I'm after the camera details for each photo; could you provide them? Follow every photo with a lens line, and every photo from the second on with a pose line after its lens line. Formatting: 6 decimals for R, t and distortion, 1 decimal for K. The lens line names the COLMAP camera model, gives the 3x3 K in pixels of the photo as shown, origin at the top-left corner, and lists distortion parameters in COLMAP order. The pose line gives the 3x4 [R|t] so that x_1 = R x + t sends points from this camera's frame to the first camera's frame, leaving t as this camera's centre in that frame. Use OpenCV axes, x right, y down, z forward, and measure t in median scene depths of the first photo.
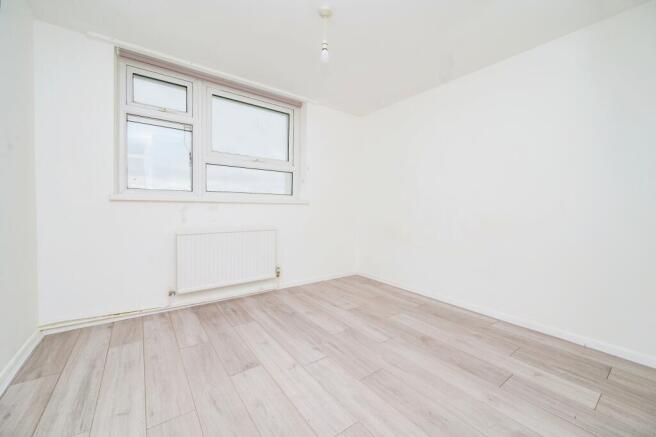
lens RADIAL K [[256.3, 0, 326.7], [0, 256.3, 215.5], [0, 0, 1]] dist [-0.015839, -0.000038]
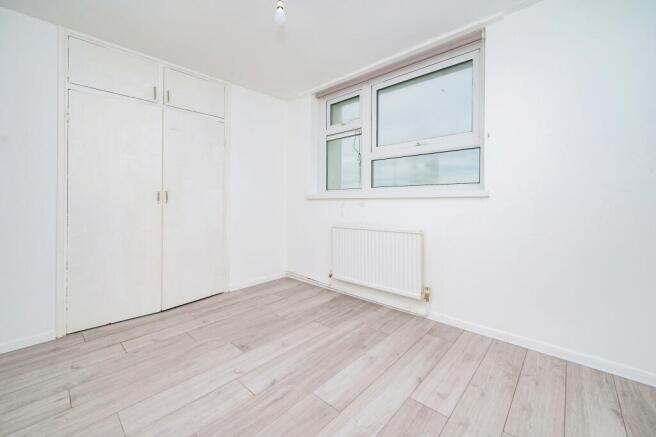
lens RADIAL K [[261.7, 0, 329.0], [0, 261.7, 192.4], [0, 0, 1]] dist [0.002818, 0.000010]
pose [[0.198376, -0.048071, -0.978946, 0.605661], [-0.021924, 0.998329, -0.053465, -0.017294], [0.979881, 0.032069, 0.196990, 0.739922]]
